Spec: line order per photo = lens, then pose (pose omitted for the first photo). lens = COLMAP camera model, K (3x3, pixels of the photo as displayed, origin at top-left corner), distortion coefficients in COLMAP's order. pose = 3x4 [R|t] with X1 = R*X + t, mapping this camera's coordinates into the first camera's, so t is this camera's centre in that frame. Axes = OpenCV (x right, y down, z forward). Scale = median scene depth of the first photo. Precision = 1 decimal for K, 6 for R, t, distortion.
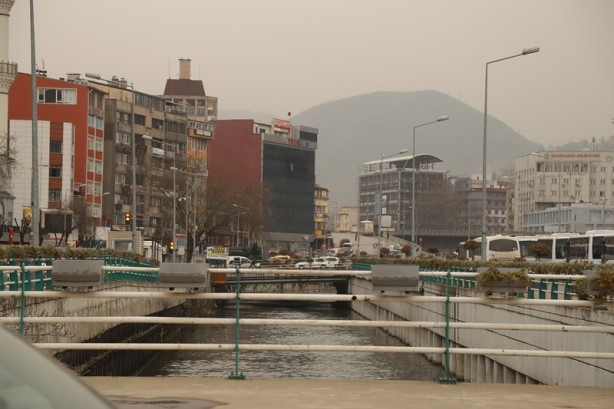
lens RADIAL K [[1676.1, 0, 307.0], [0, 1676.1, 204.5], [0, 0, 1]] dist [0.668350, -0.323326]
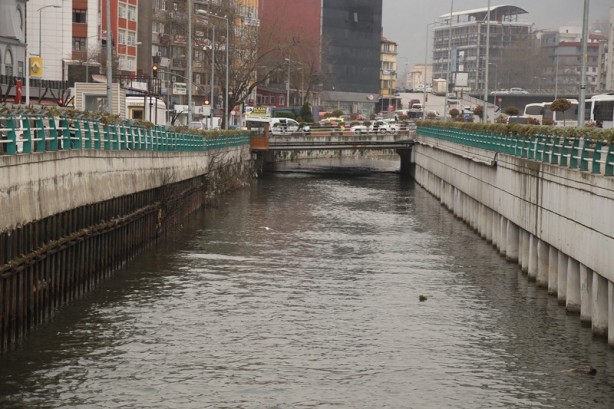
lens RADIAL K [[1676.1, 0, 307.0], [0, 1676.1, 204.5], [0, 0, 1]] dist [0.668350, -0.323326]
pose [[0.998837, 0.011406, -0.046851, 0.009328], [-0.007495, 0.996537, 0.082810, 0.002857], [0.047633, -0.082363, 0.995463, 0.109936]]
